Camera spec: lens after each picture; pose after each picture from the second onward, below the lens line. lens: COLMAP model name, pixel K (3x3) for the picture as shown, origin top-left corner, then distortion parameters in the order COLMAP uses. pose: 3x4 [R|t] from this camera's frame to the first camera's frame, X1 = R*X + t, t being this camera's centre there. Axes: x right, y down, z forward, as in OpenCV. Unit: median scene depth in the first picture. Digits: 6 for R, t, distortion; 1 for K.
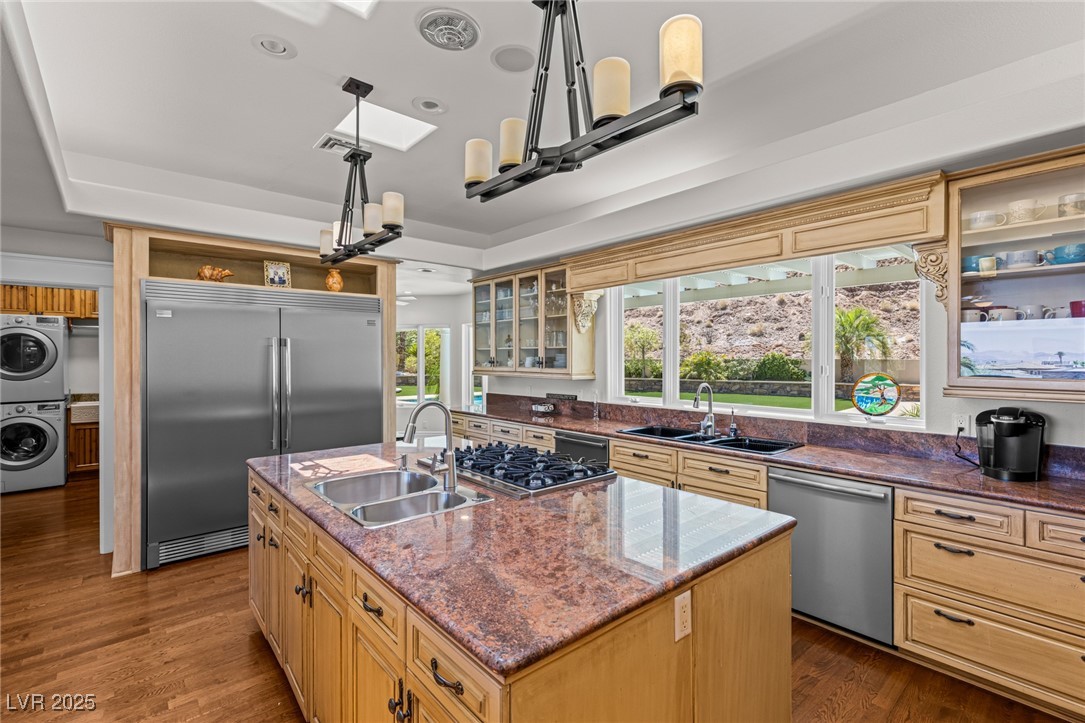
lens RADIAL K [[496.1, 0, 542.5], [0, 496.1, 361.5], [0, 0, 1]] dist [-0.000026, -0.000177]
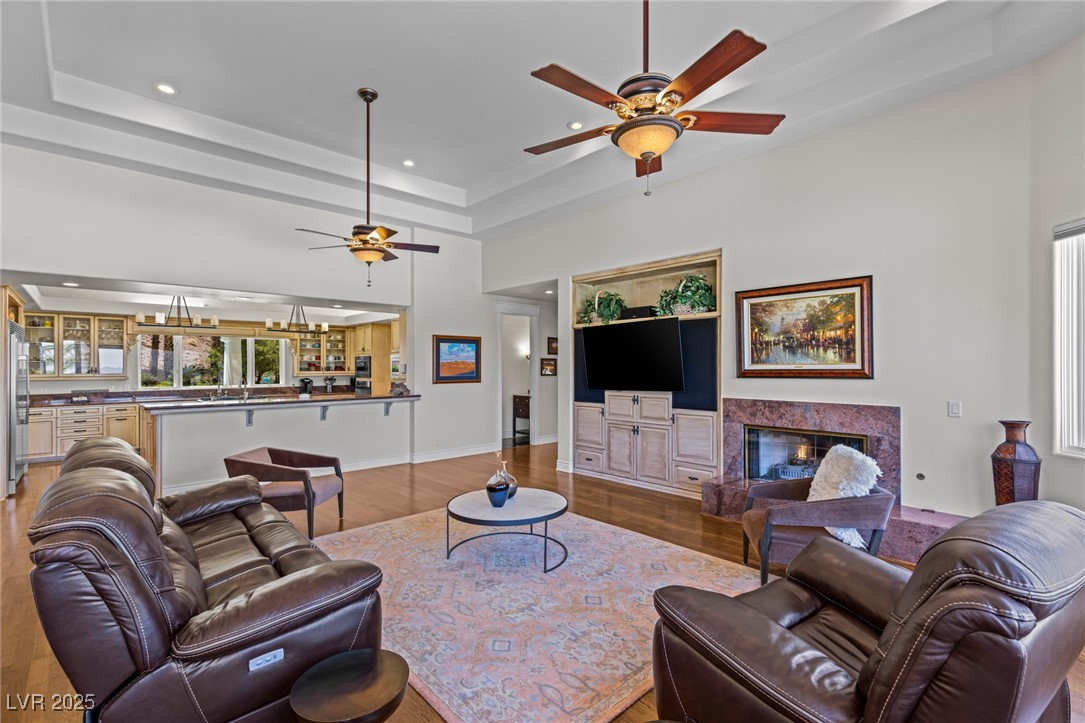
lens RADIAL K [[484.6, 0, 545.6], [0, 484.6, 363.4], [0, 0, 1]] dist [0.002161, -0.000331]
pose [[-0.034349, 0.008553, 0.999373, -2.970078], [0.014191, 0.999867, -0.008069, 0.023076], [-0.999309, 0.013905, -0.034466, -0.864042]]
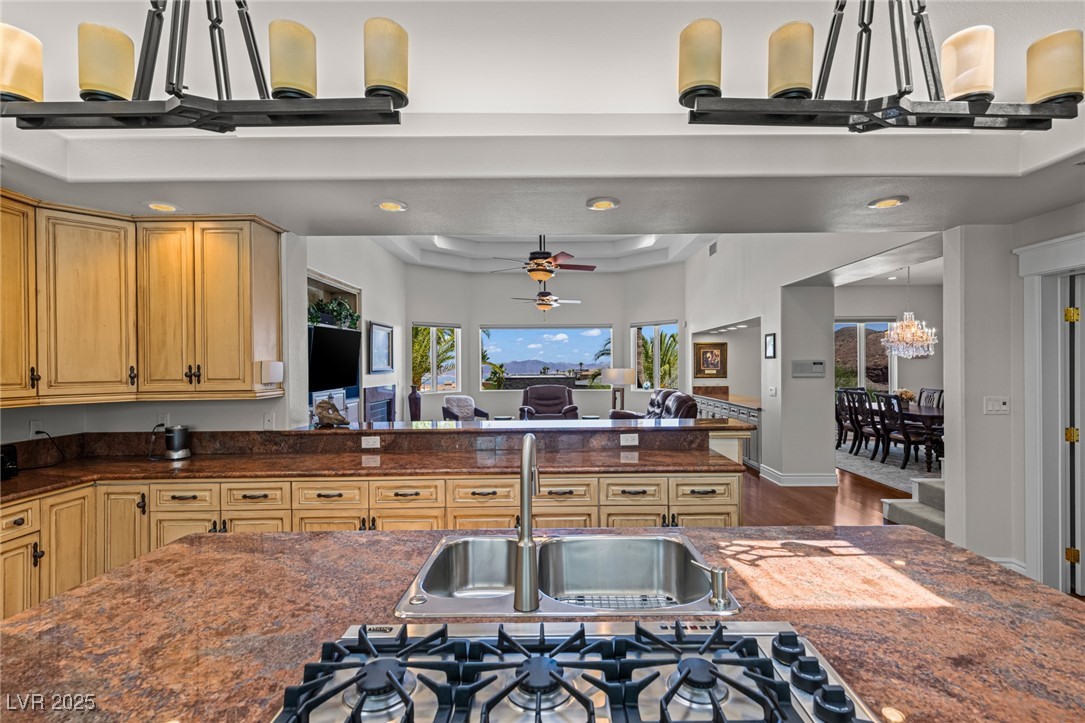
lens RADIAL K [[502.5, 0, 556.8], [0, 502.5, 363.5], [0, 0, 1]] dist [0.018117, -0.000586]
pose [[-0.647826, 0.006617, -0.761760, 0.148124], [0.001321, 0.999971, 0.007563, -0.009186], [0.761787, 0.003893, -0.647816, 1.018680]]
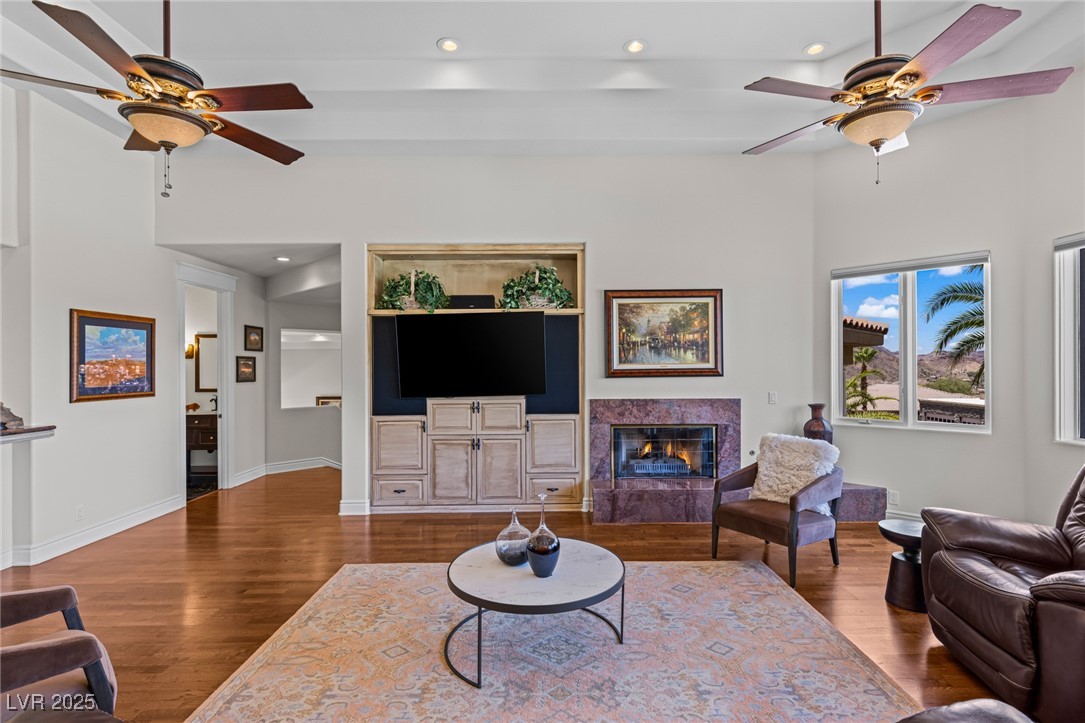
lens RADIAL K [[518.7, 0, 546.6], [0, 518.7, 367.4], [0, 0, 1]] dist [0.000197, -0.000291]
pose [[-0.758358, 0.006367, 0.651807, -2.309209], [0.016655, 0.999815, 0.009611, 0.012548], [-0.651626, 0.018145, -0.758324, -0.115912]]
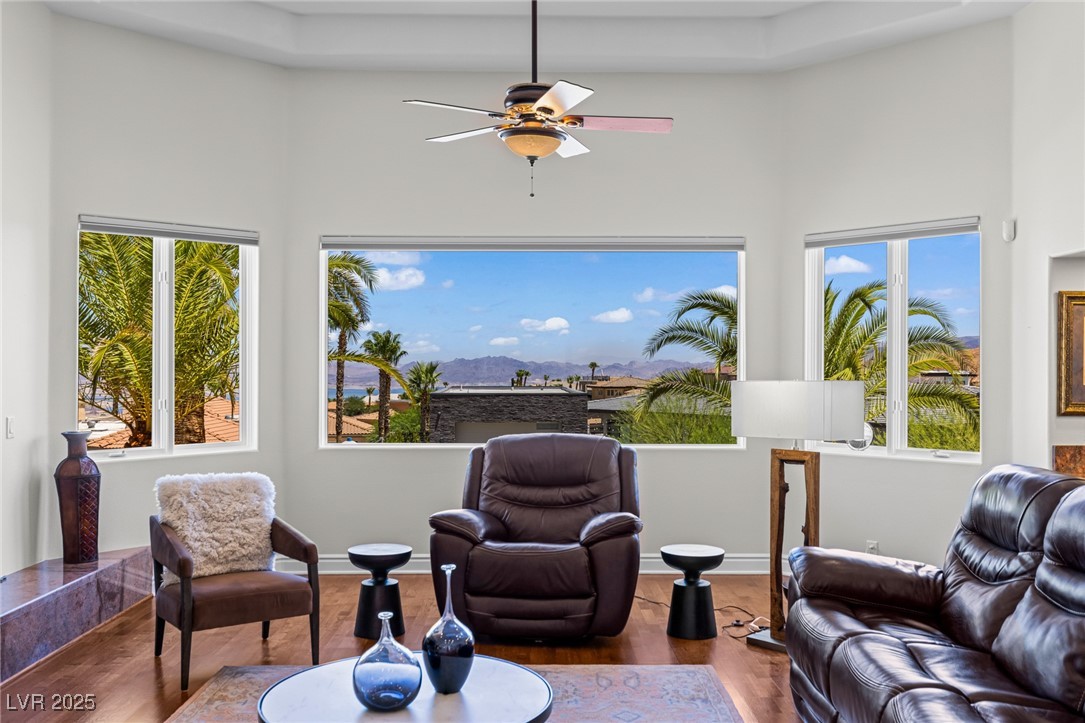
lens RADIAL K [[987.6, 0, 542.5], [0, 987.6, 361.5], [0, 0, 1]] dist [0.007045, 0.003606]
pose [[-0.648770, -0.000173, -0.760984, -0.962534], [-0.006472, 0.999965, 0.005290, 0.007518], [0.760957, 0.008357, -0.648749, 0.002546]]
